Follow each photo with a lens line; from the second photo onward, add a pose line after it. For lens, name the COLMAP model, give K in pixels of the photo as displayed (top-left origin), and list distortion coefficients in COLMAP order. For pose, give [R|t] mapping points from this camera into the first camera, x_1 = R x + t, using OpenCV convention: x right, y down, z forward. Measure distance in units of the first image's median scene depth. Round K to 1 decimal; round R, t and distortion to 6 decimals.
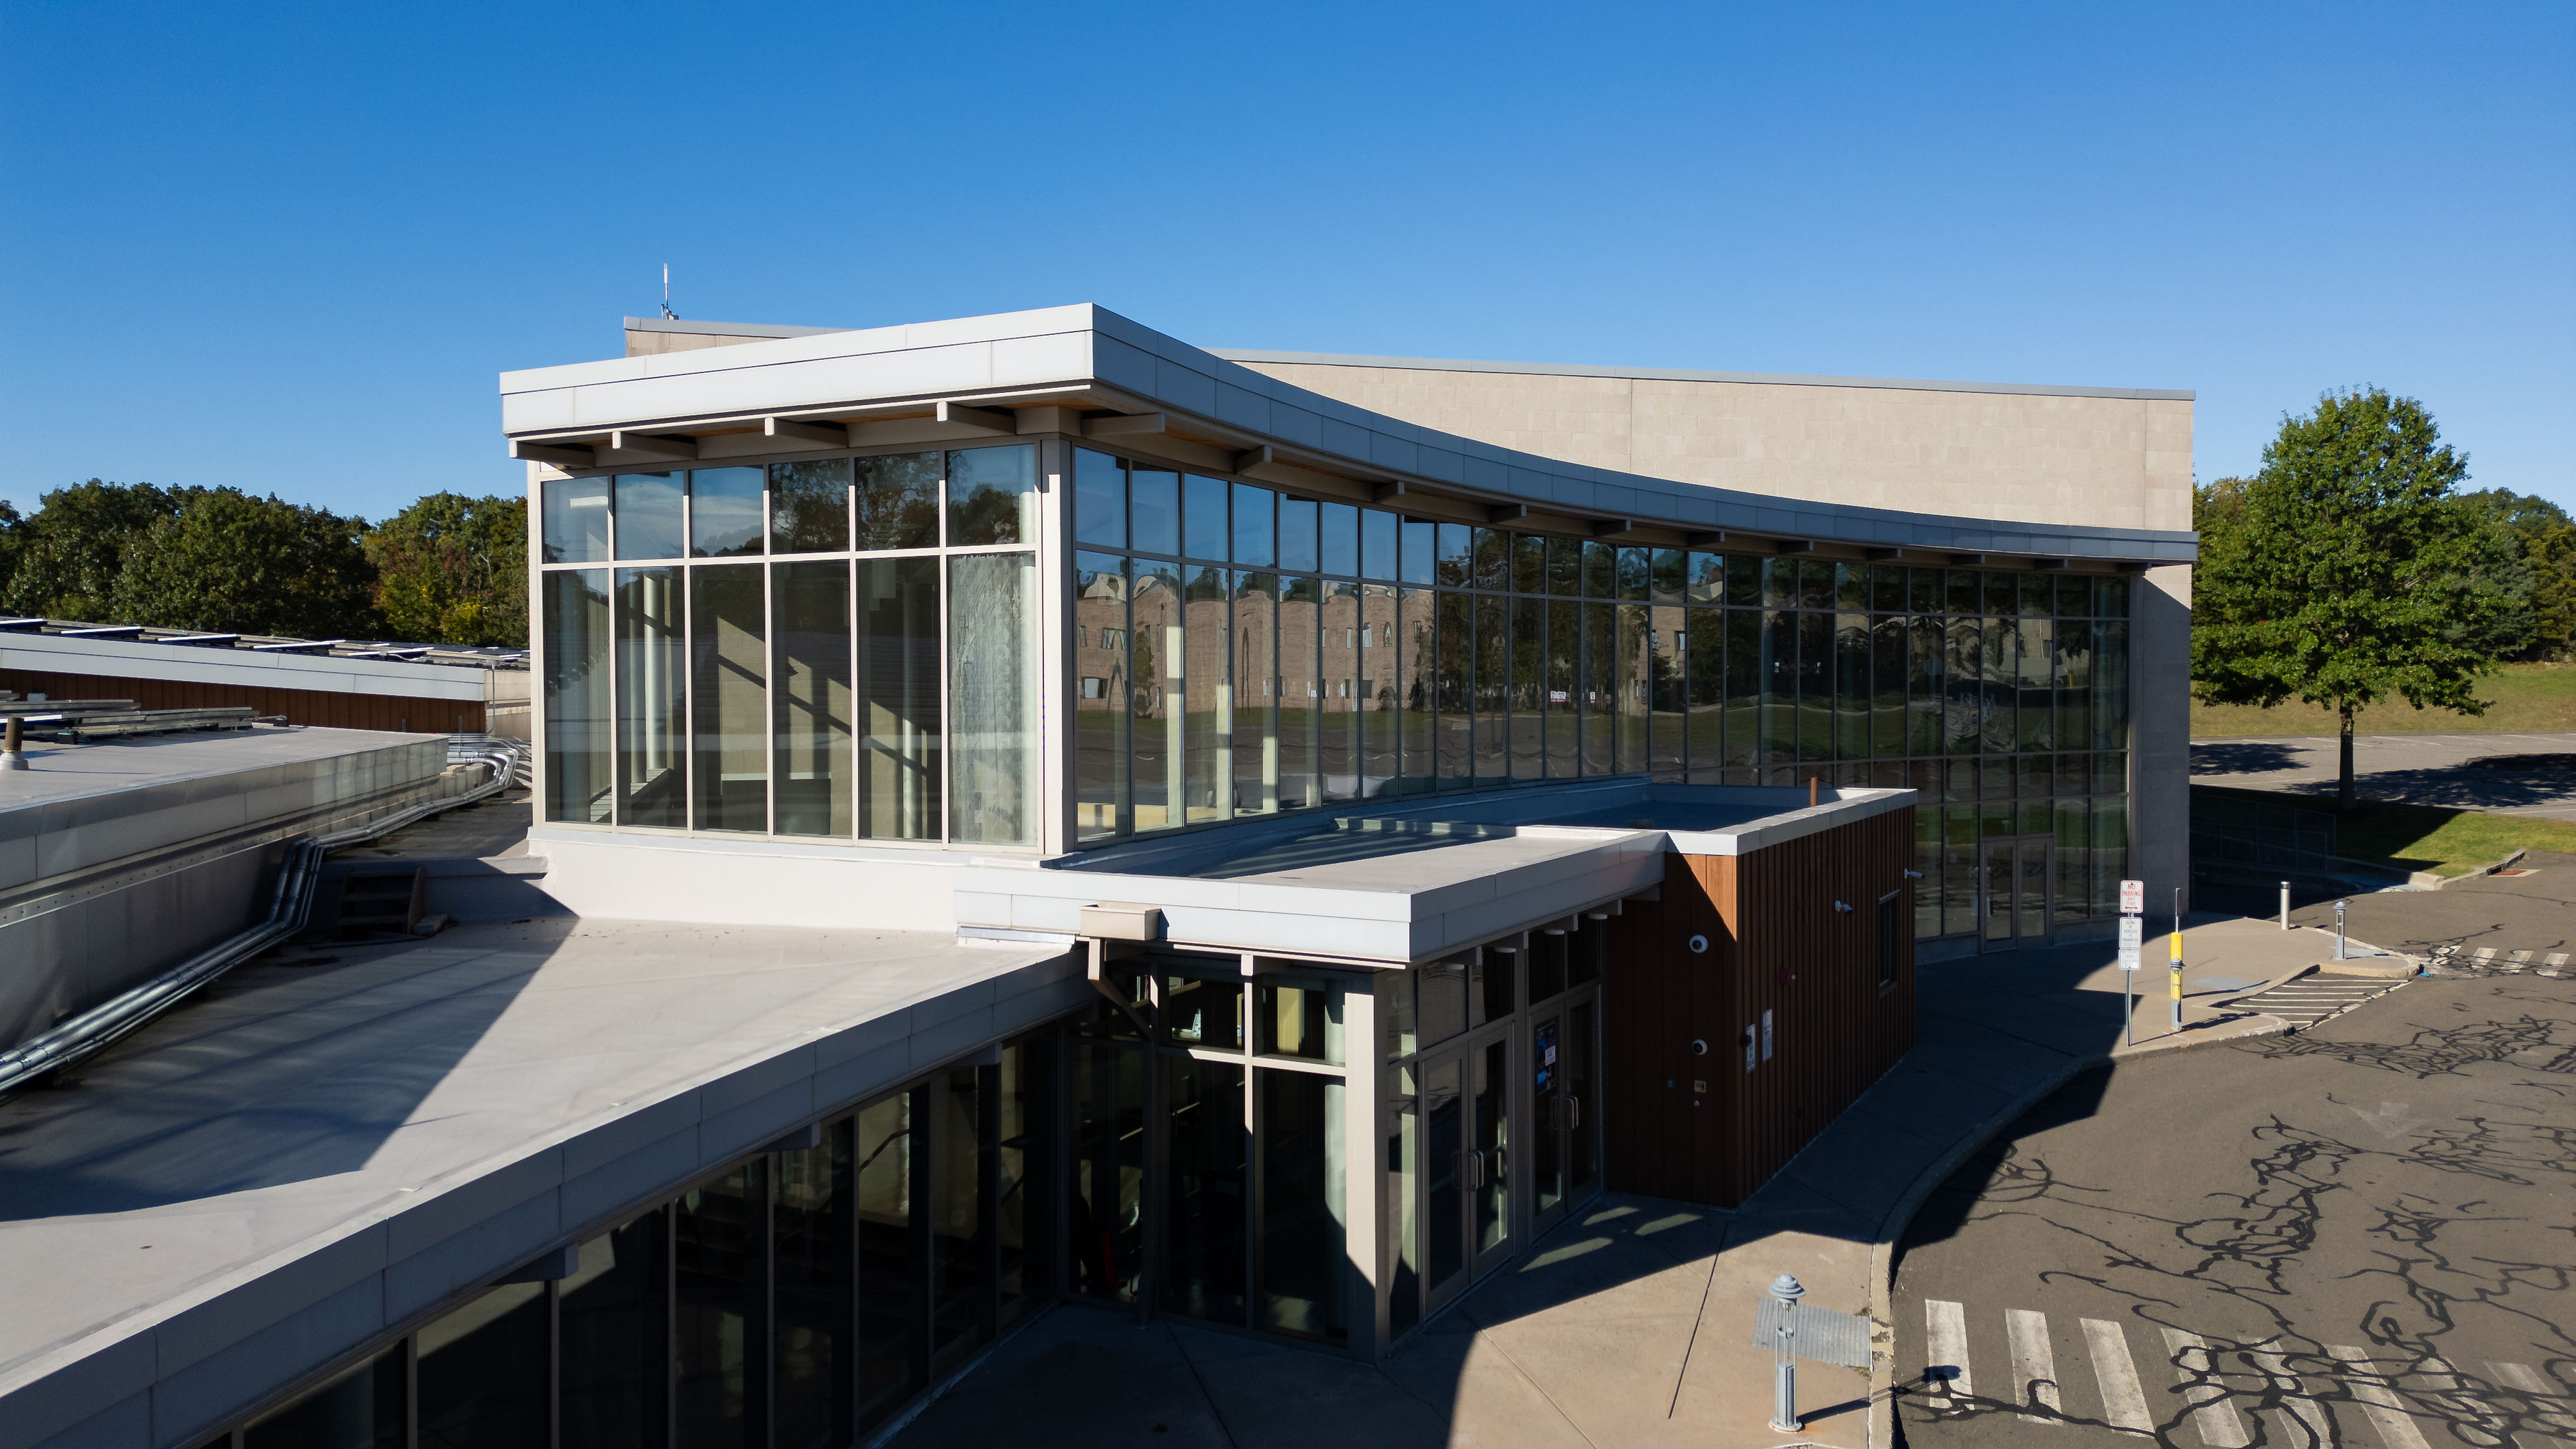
lens RADIAL K [[1788.2, 0, 1290.7], [0, 1788.2, 714.1], [0, 0, 1]] dist [0.083393, -0.077774]
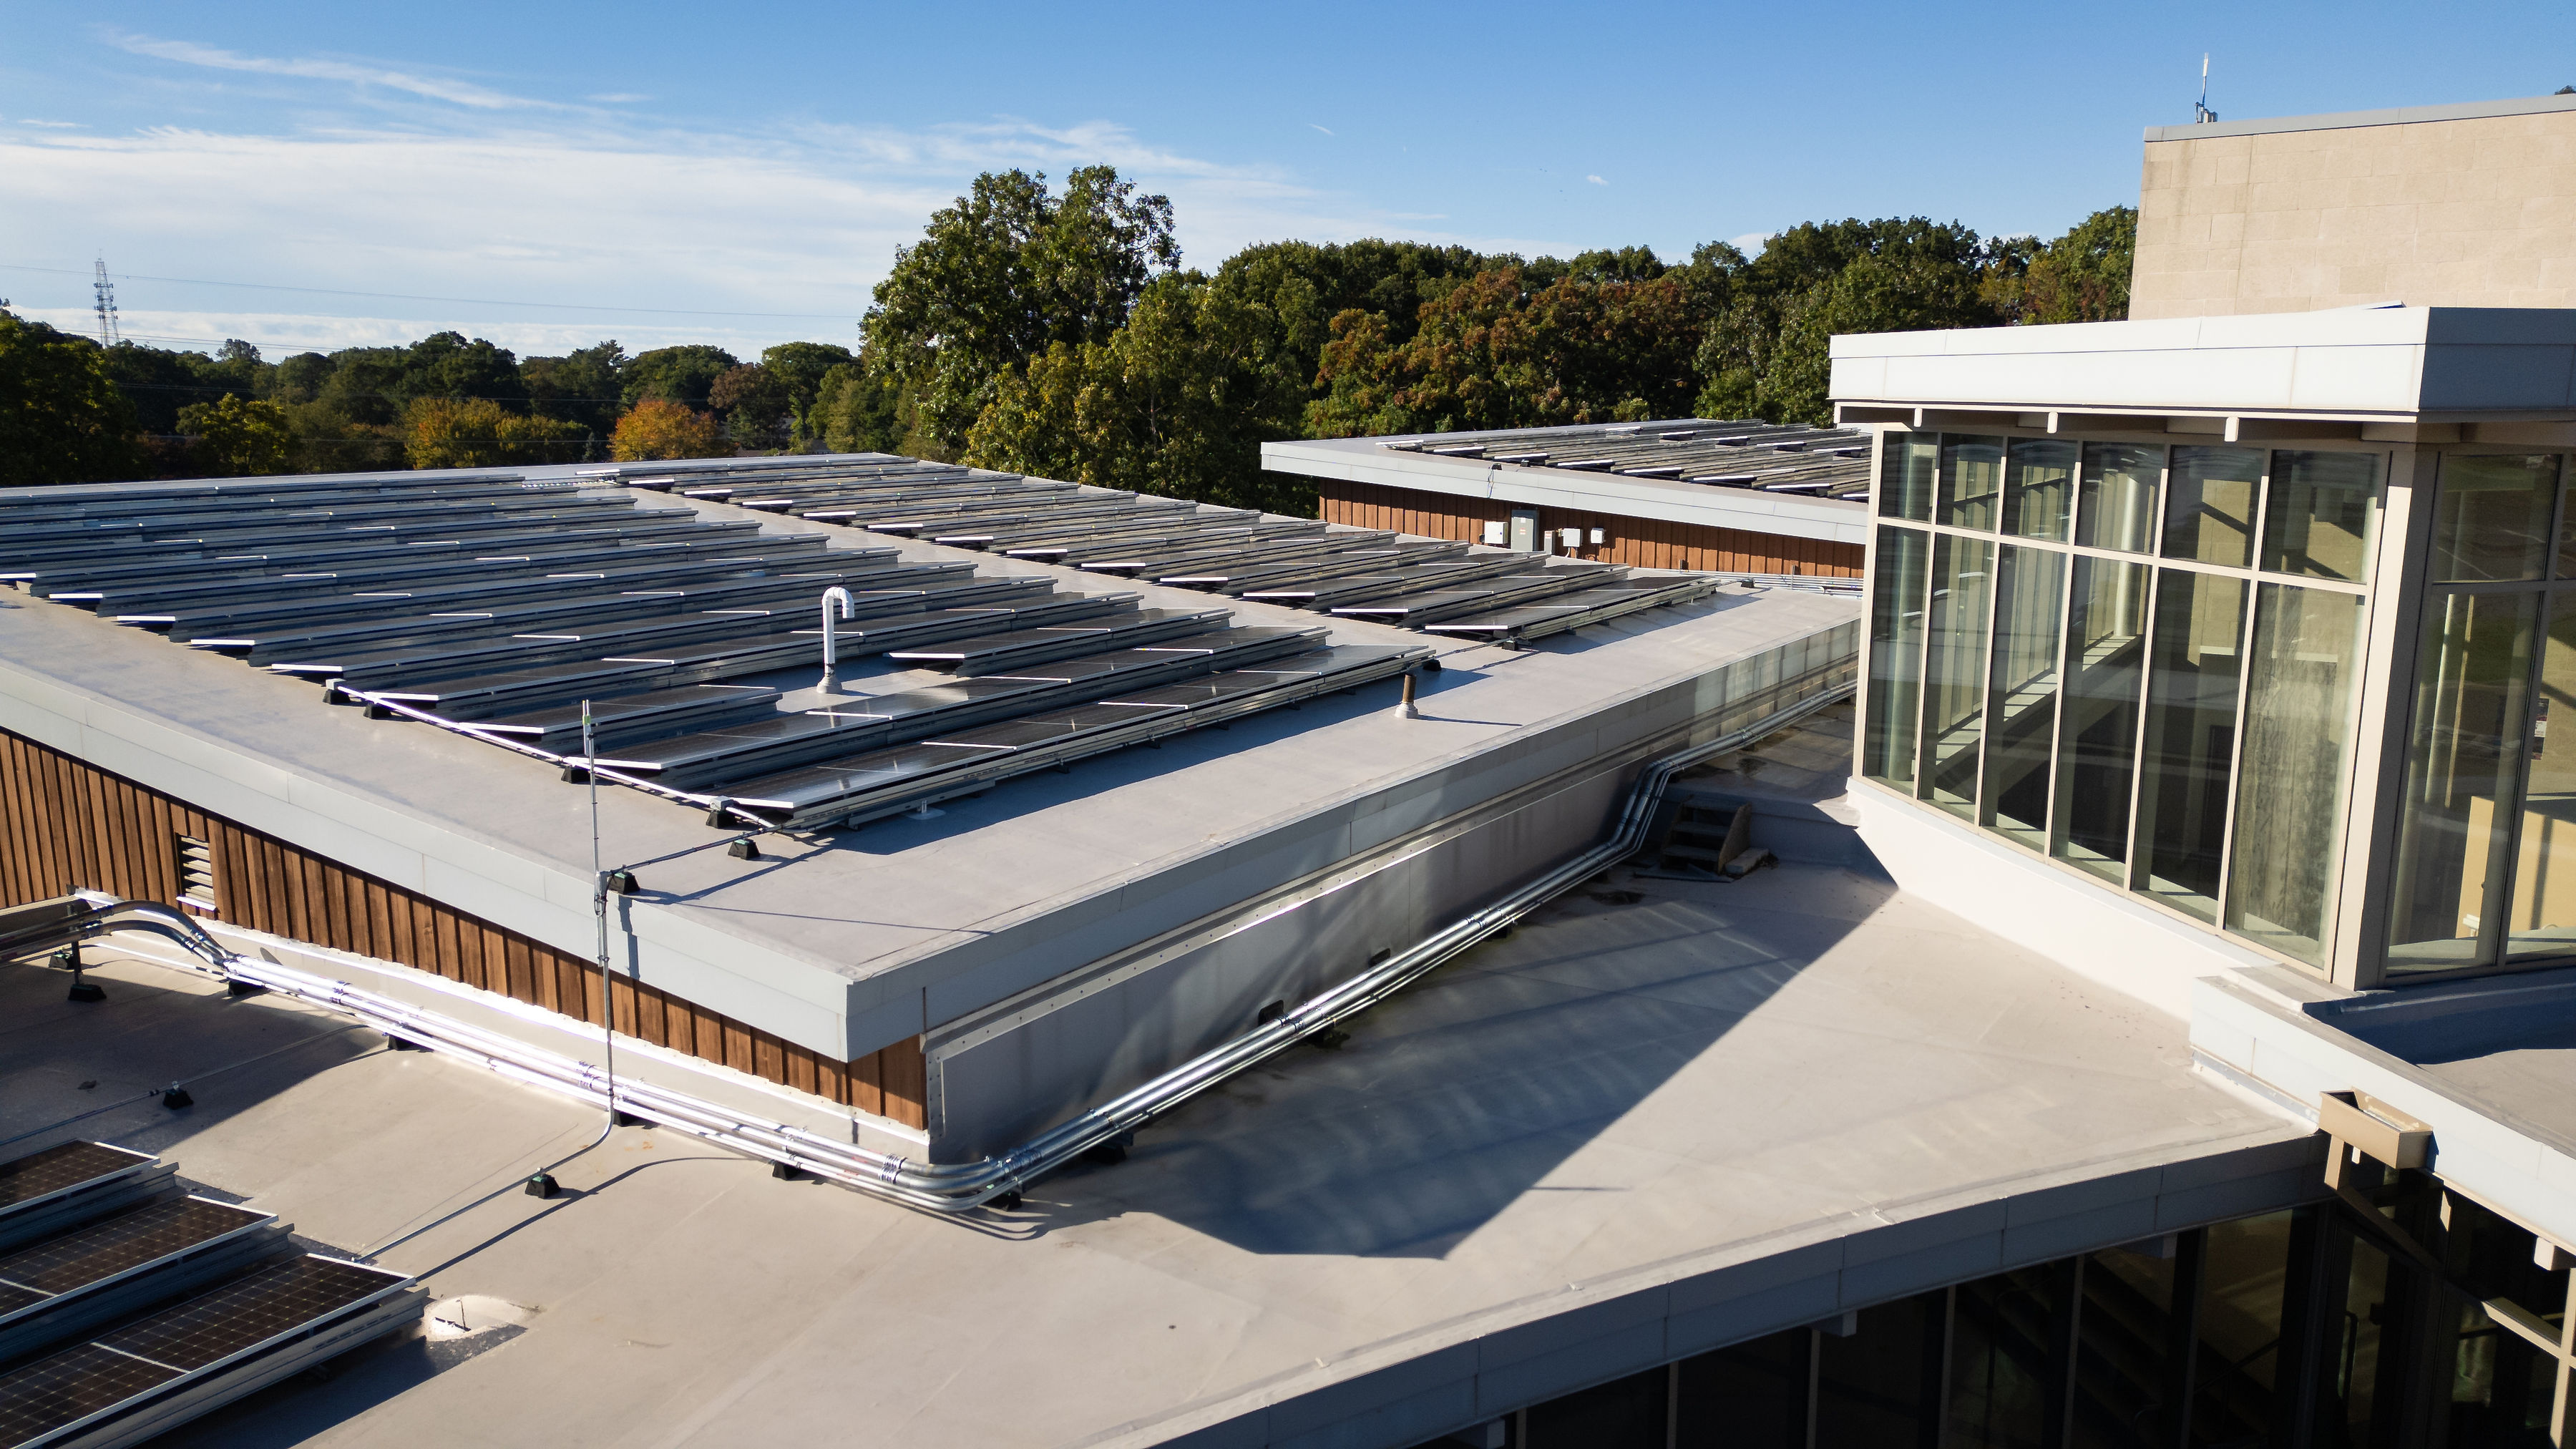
lens RADIAL K [[1788.2, 0, 1291.4], [0, 1788.2, 725.5], [0, 0, 1]] dist [0.083393, -0.077774]
pose [[0.646696, 0.144420, -0.748950, 0.132144], [-0.012556, 0.983794, 0.178863, -0.150006], [0.762644, -0.106266, 0.638029, 0.138408]]
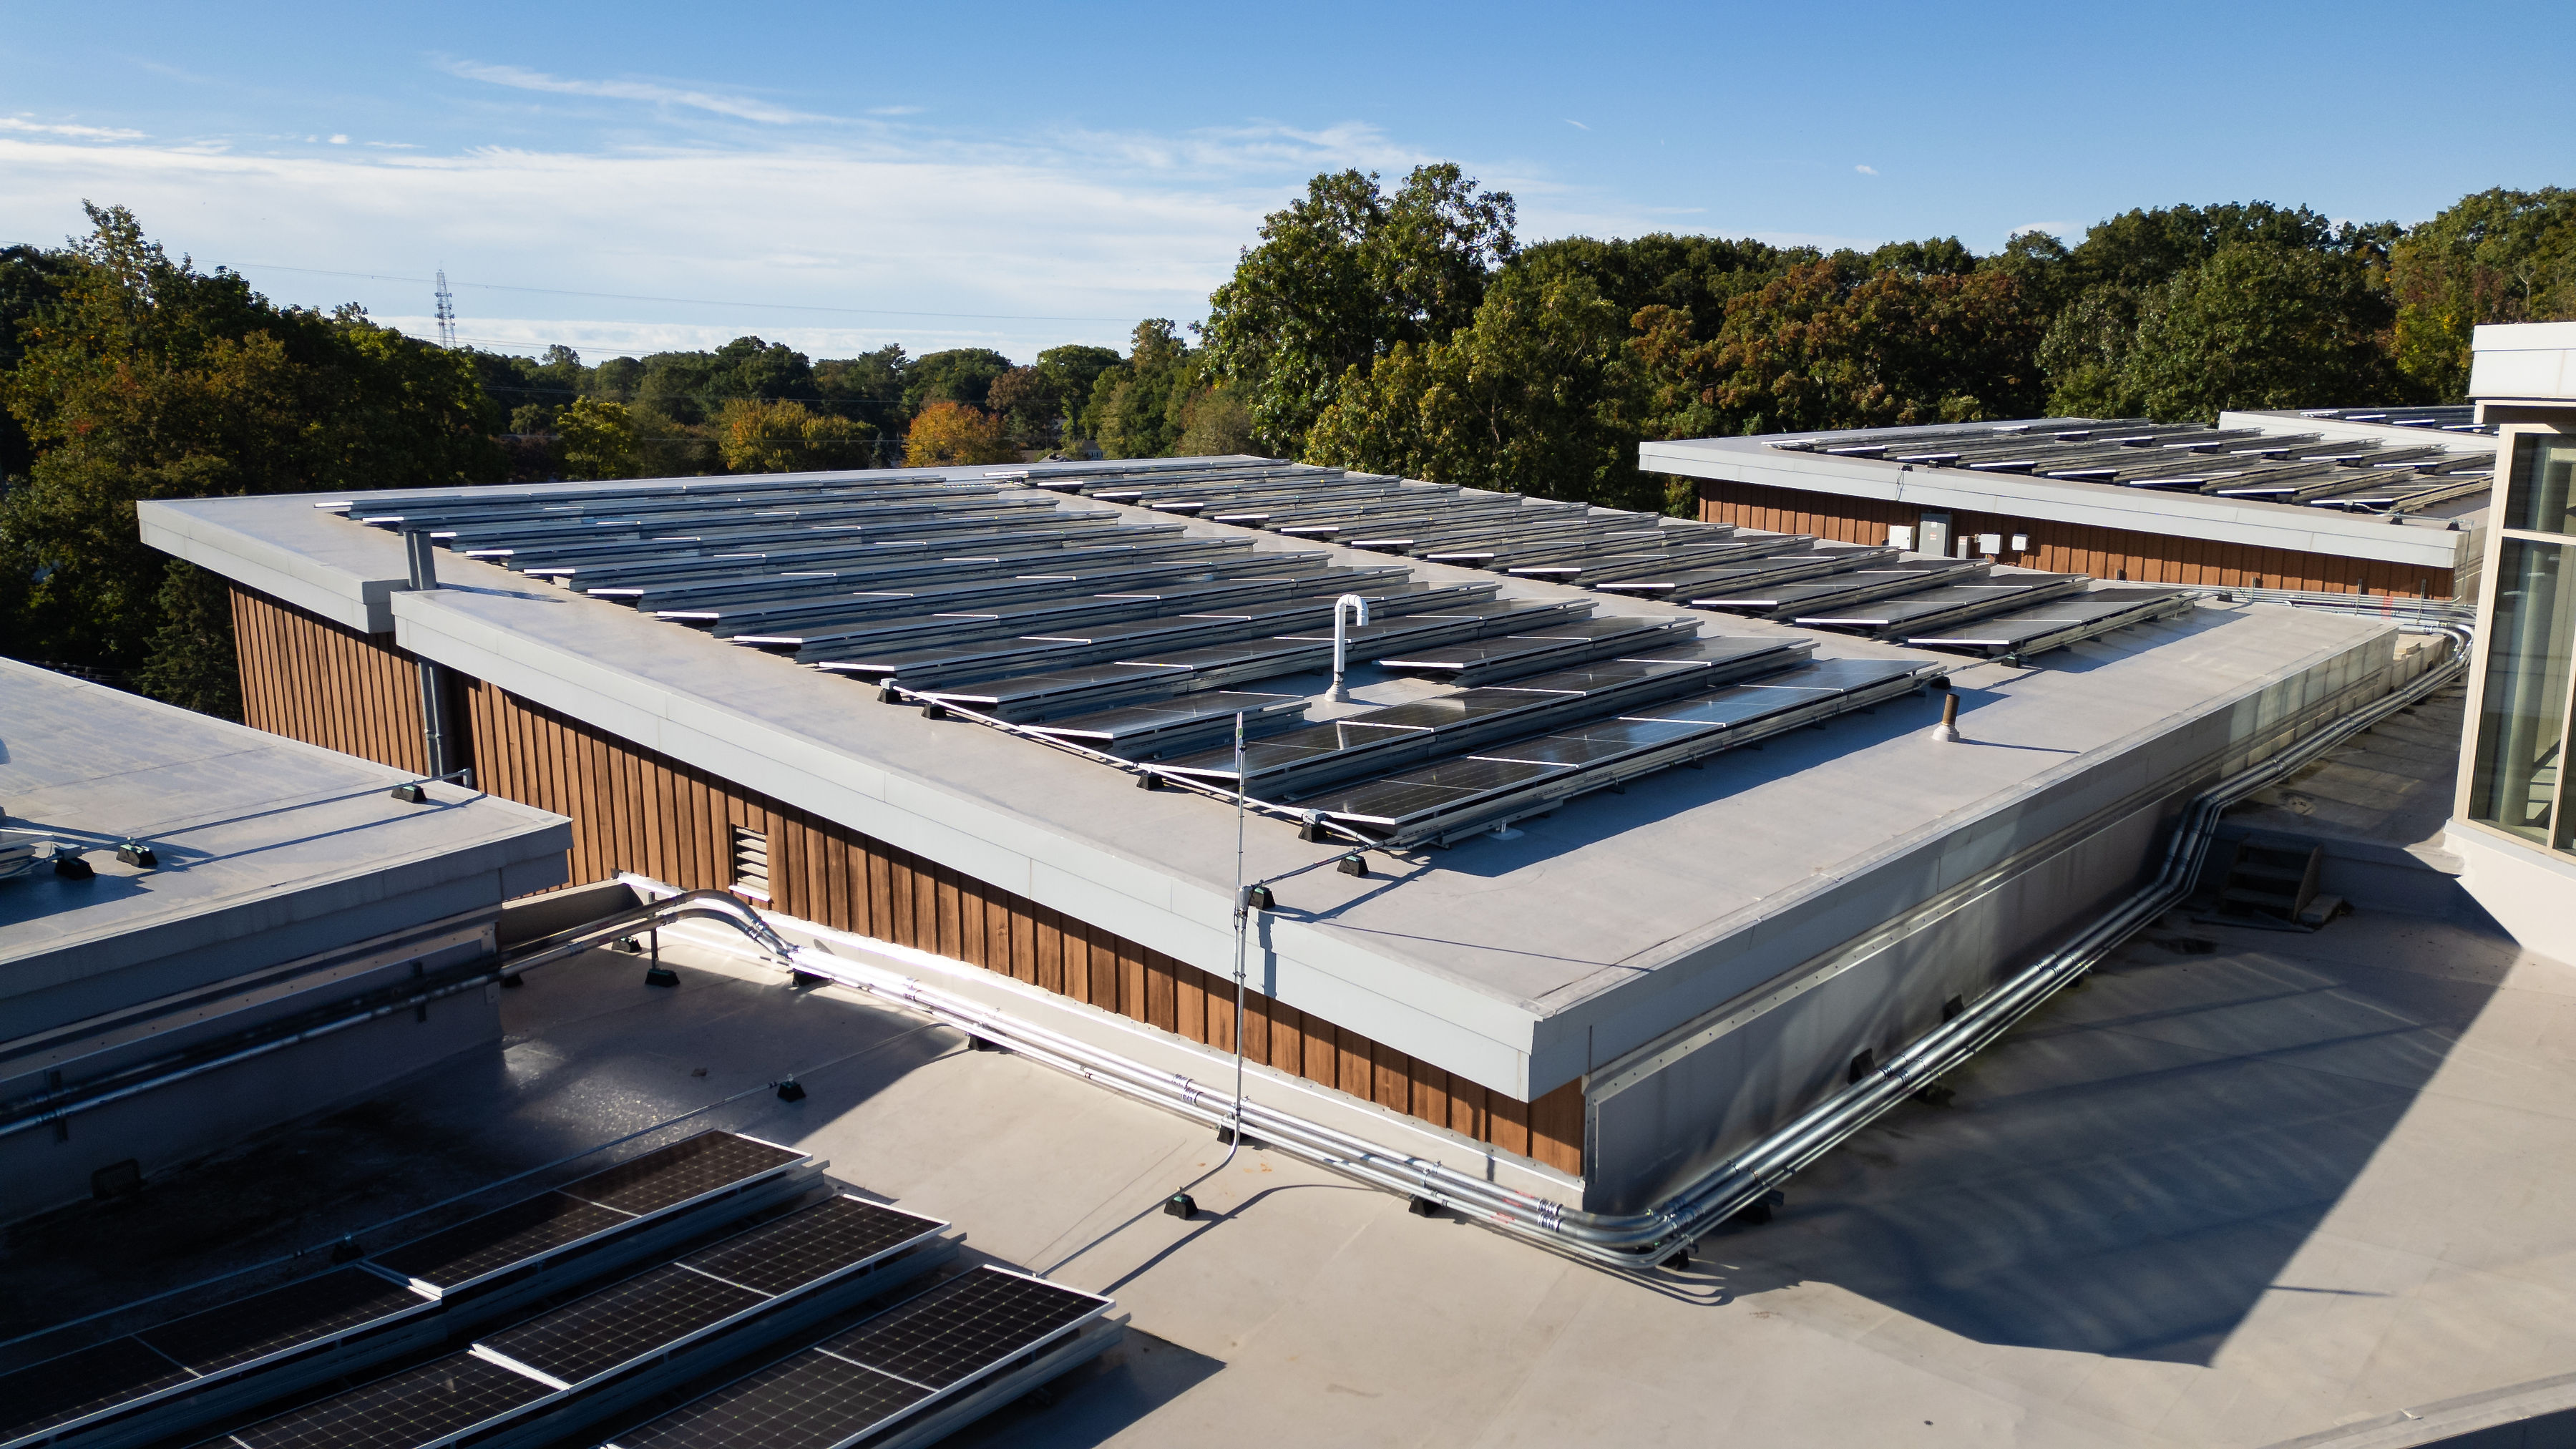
lens RADIAL K [[1788.2, 0, 1291.5], [0, 1788.2, 728.4], [0, 0, 1]] dist [0.083393, -0.077774]
pose [[0.537180, 0.160419, -0.828072, 0.014049], [-0.012578, 0.983162, 0.182304, -0.148689], [0.843374, -0.087514, 0.530152, 0.045026]]
